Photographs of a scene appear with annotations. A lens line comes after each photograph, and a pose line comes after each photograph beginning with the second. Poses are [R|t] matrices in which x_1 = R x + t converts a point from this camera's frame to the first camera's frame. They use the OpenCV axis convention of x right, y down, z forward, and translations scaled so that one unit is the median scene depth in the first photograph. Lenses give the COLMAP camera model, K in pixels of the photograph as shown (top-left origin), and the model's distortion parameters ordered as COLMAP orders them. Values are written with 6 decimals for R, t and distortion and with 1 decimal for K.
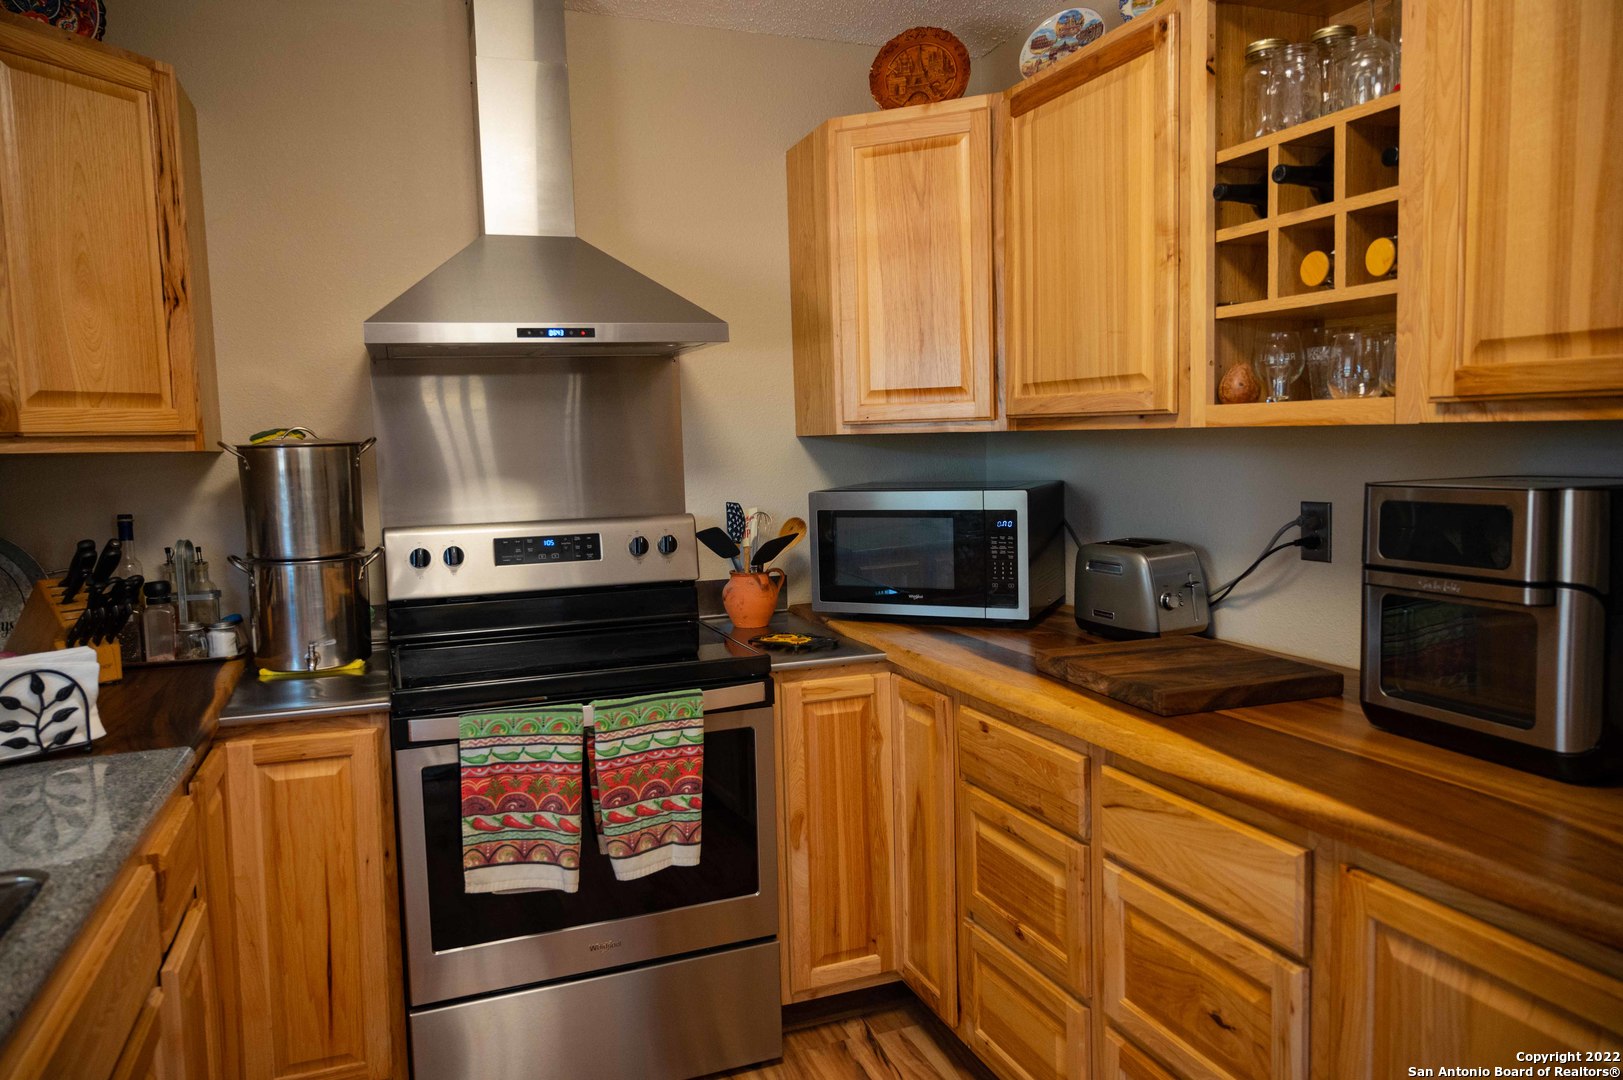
lens RADIAL K [[1070.6, 0, 807.3], [0, 1070.6, 541.7], [0, 0, 1]] dist [-0.011211, -0.000307]
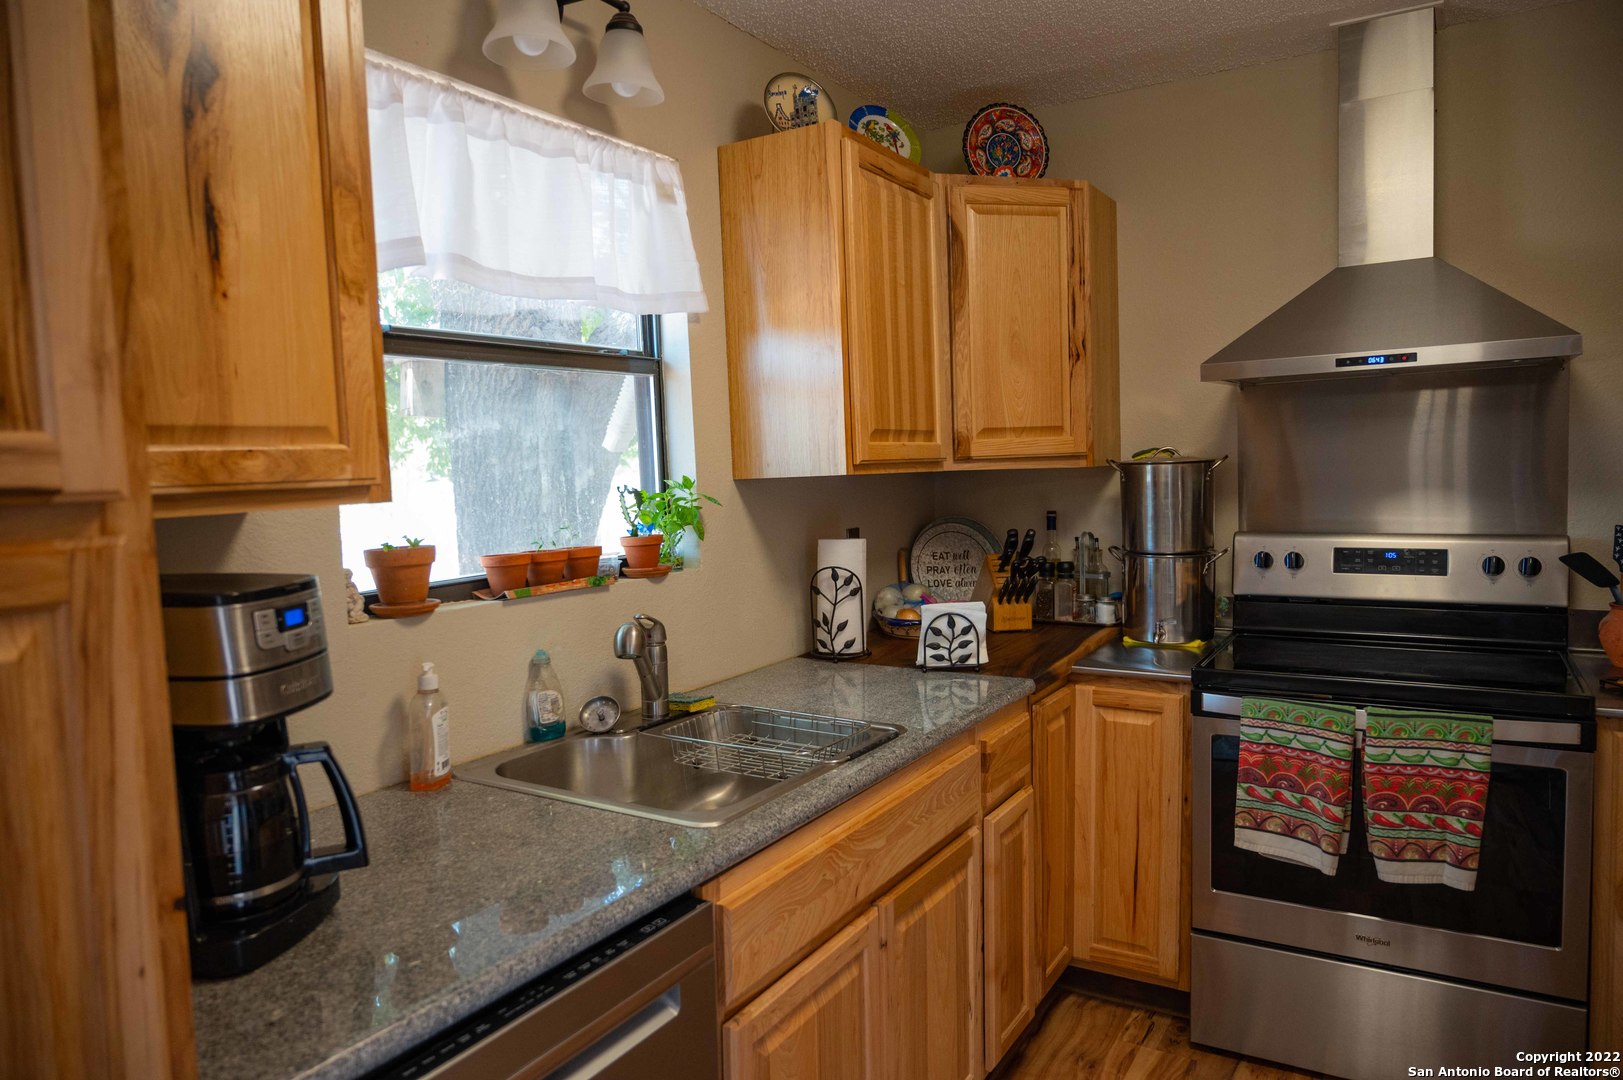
lens RADIAL K [[1070.6, 0, 810.2], [0, 1070.6, 548.3], [0, 0, 1]] dist [-0.011211, -0.000307]
pose [[0.614078, 0.072568, -0.785902, 0.287029], [-0.058077, 0.997219, 0.046701, -0.027027], [0.787106, 0.016964, 0.616585, -0.101722]]
